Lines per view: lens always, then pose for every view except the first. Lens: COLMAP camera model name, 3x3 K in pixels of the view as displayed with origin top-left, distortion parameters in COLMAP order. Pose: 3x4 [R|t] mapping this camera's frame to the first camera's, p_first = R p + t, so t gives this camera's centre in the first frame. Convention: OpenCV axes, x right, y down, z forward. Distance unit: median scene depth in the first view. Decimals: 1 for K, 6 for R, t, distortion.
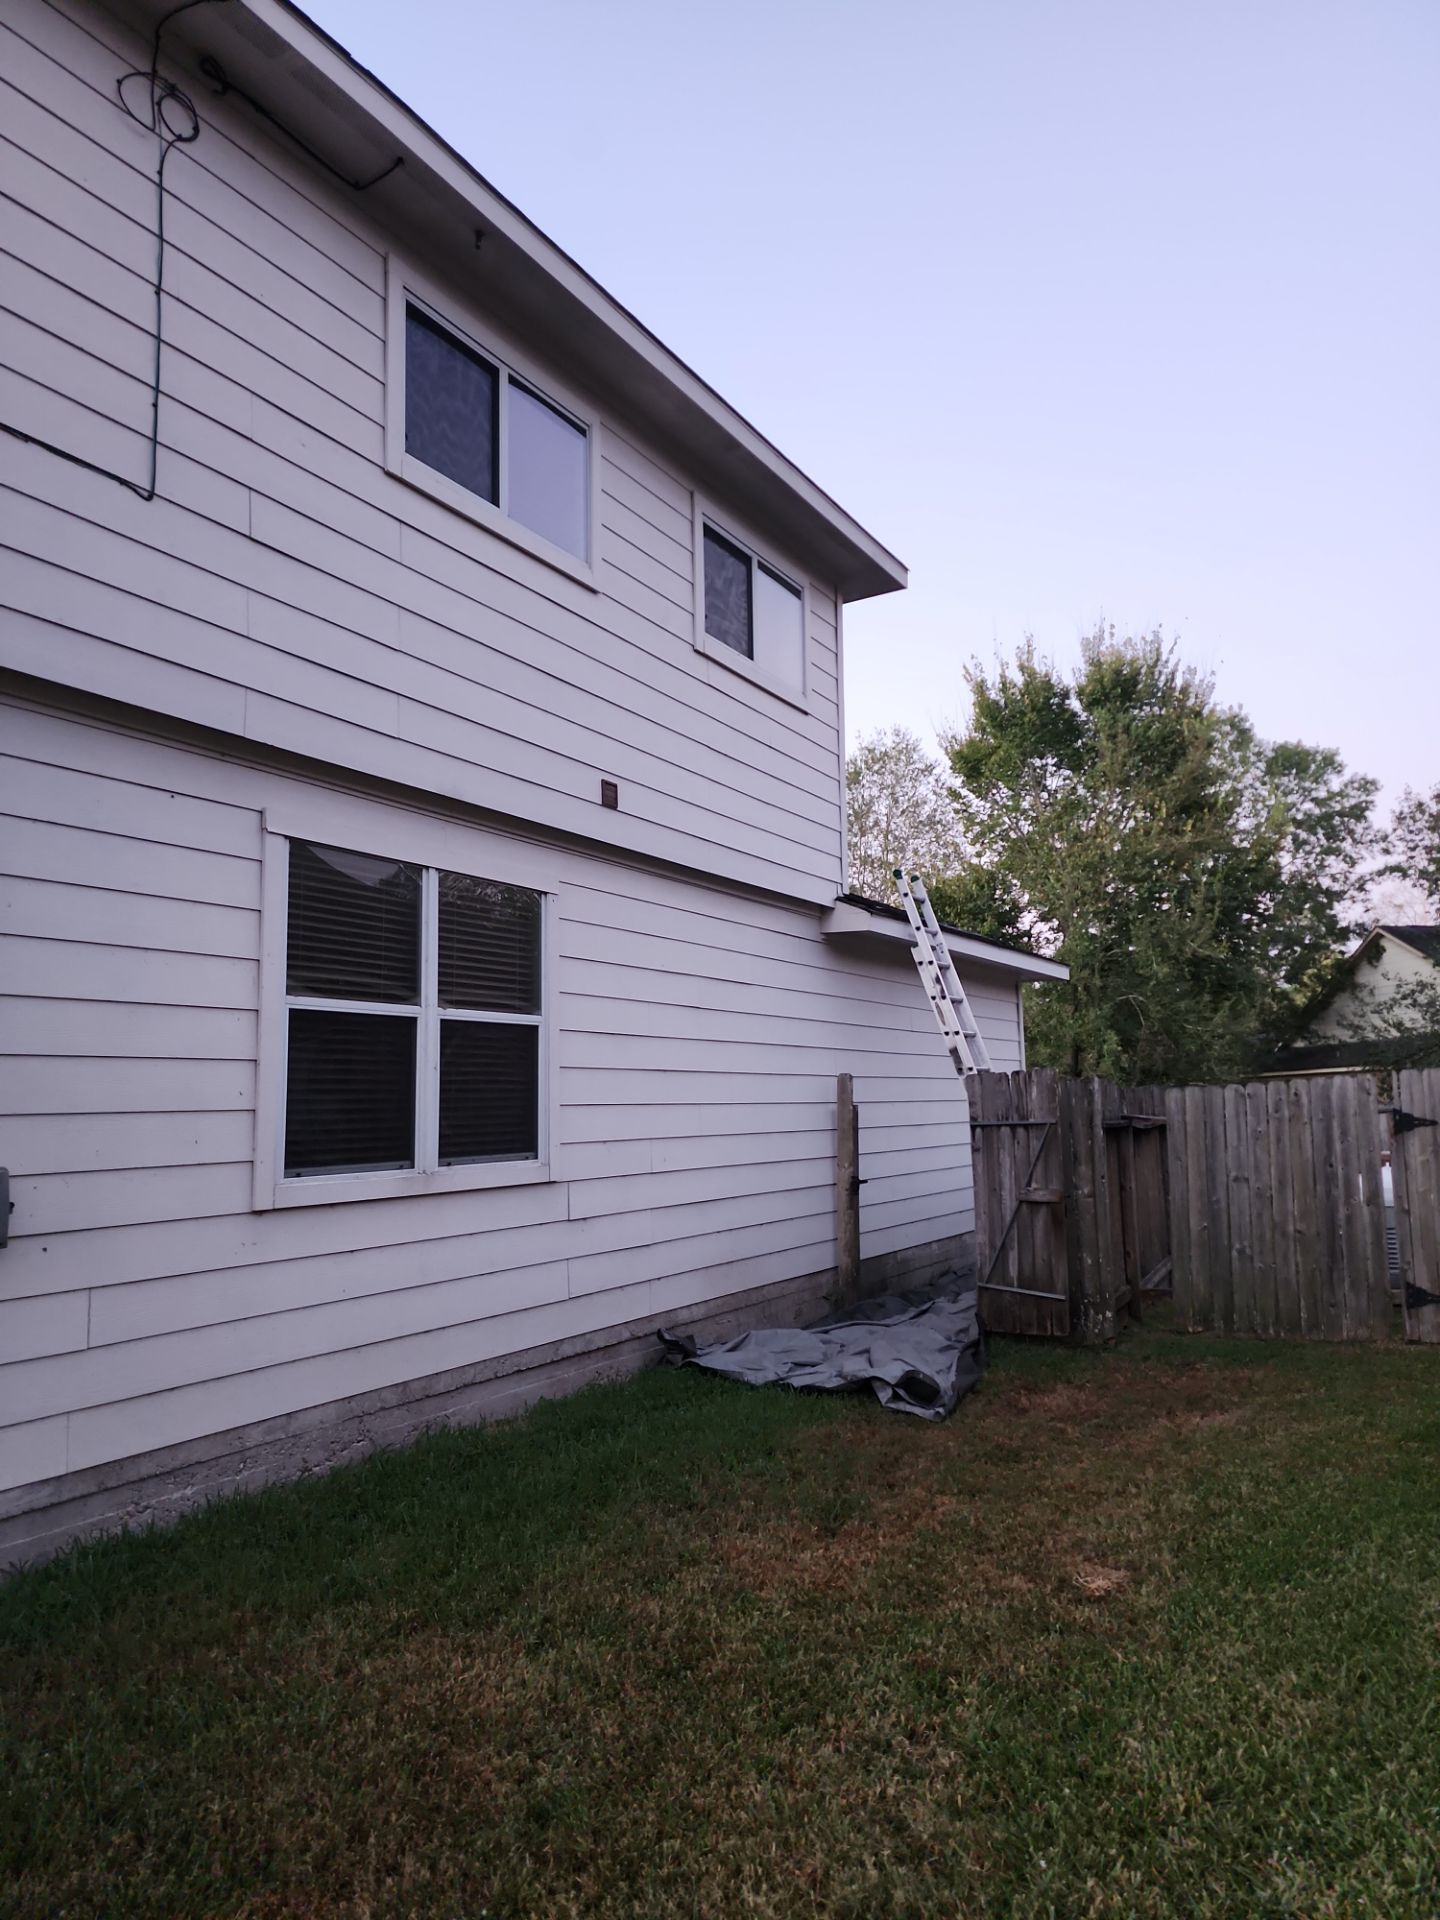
lens RADIAL K [[1255.0, 0, 720.0], [0, 1255.0, 960.0], [0, 0, 1]] dist [0.111076, -0.087555]
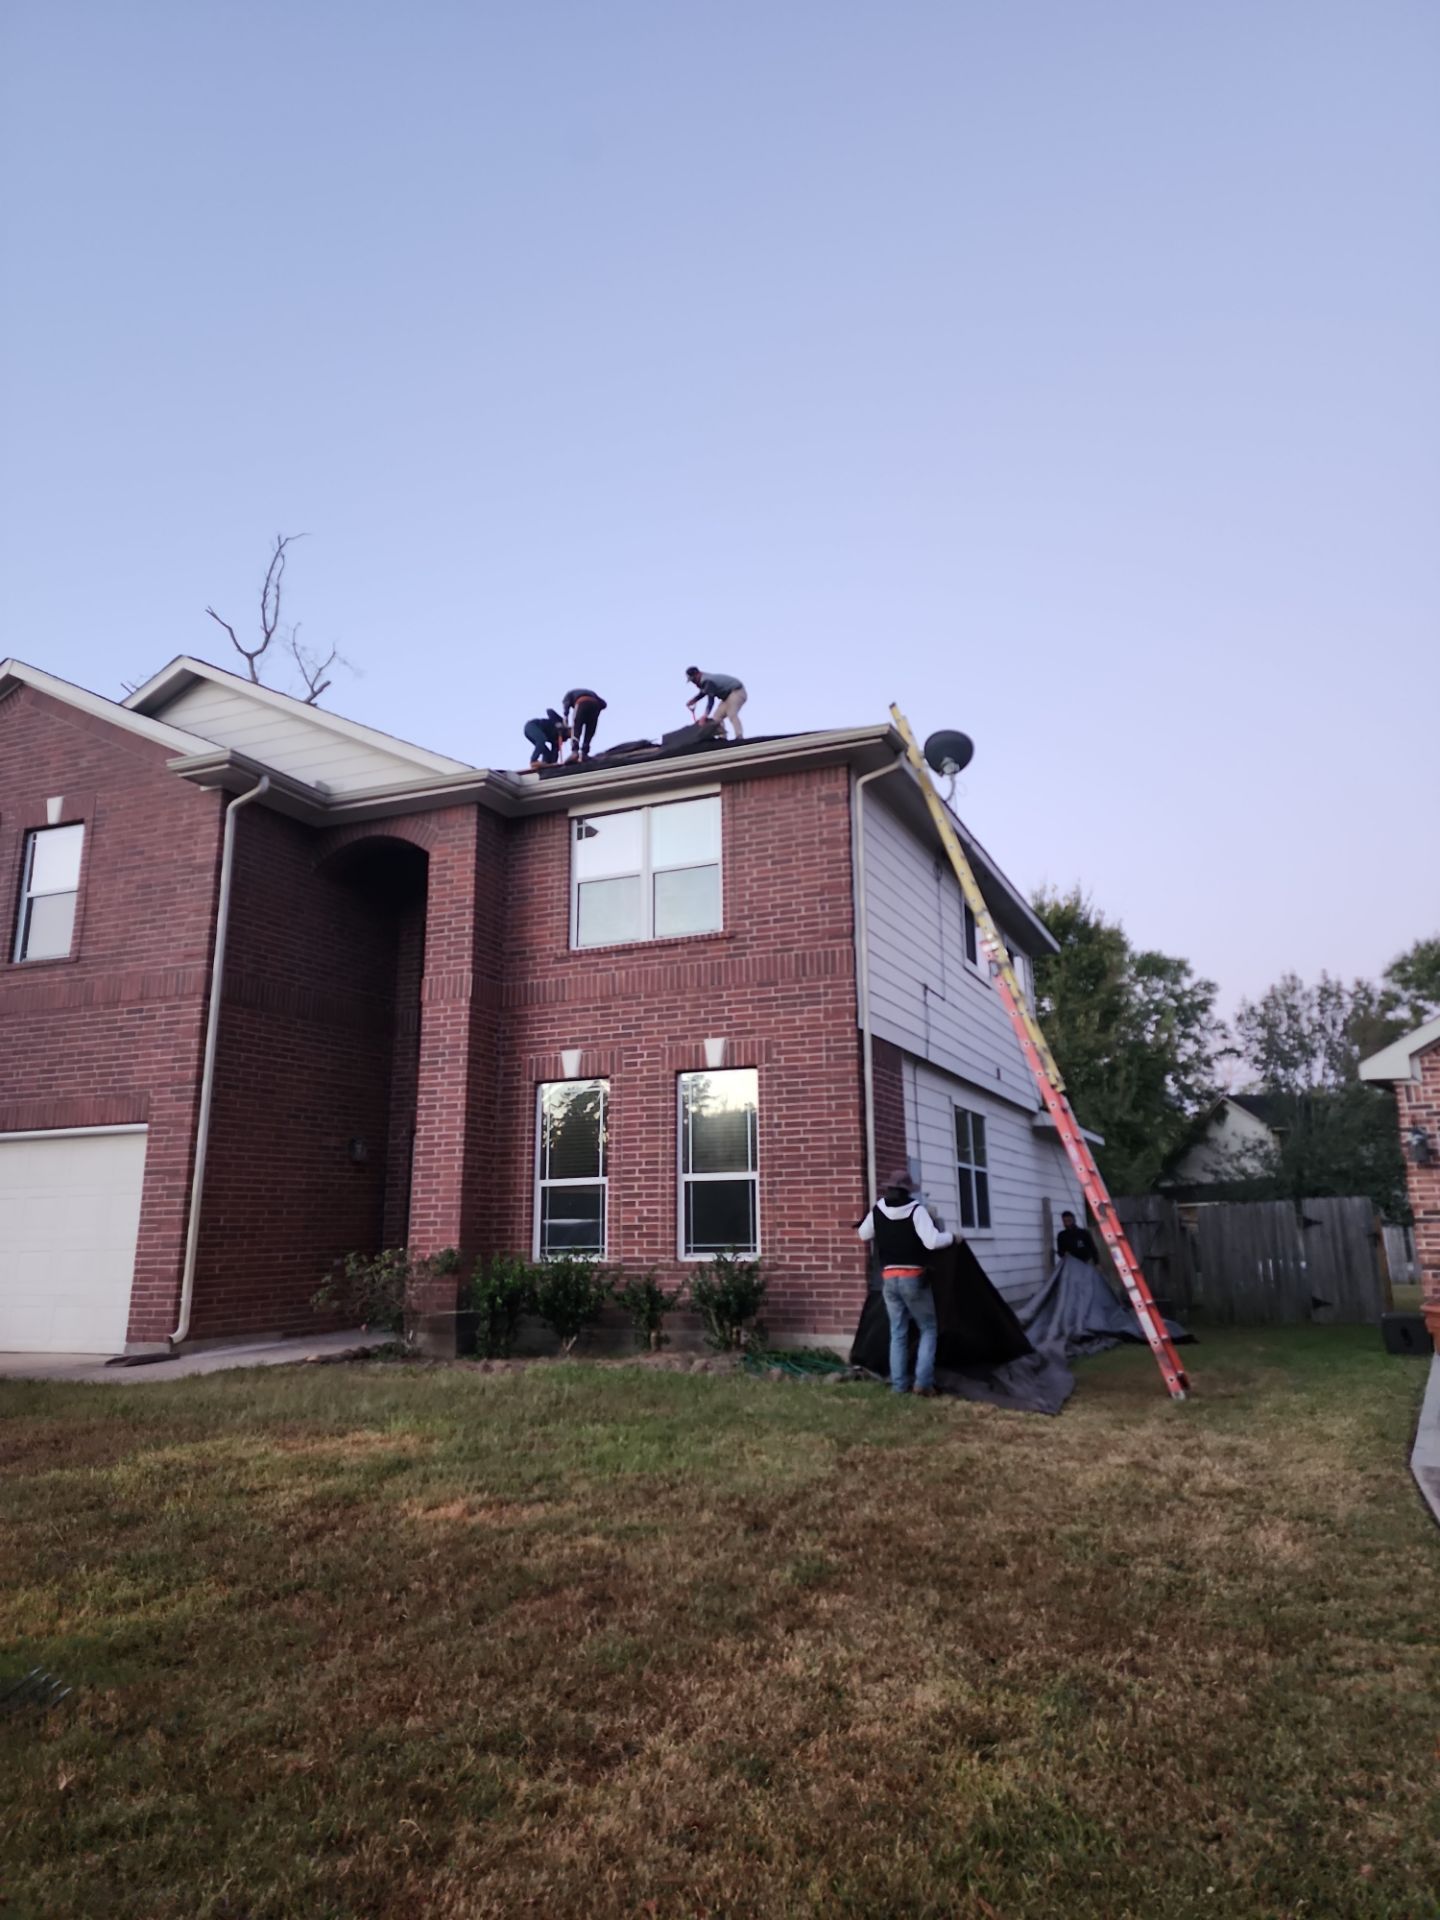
lens RADIAL K [[1255.0, 0, 720.0], [0, 1255.0, 960.0], [0, 0, 1]] dist [0.111076, -0.087555]
pose [[0.991453, 0.032678, 0.126304, -0.169641], [-0.019383, 0.994274, -0.105085, -0.015634], [-0.129015, 0.101739, 0.986410, -0.241911]]
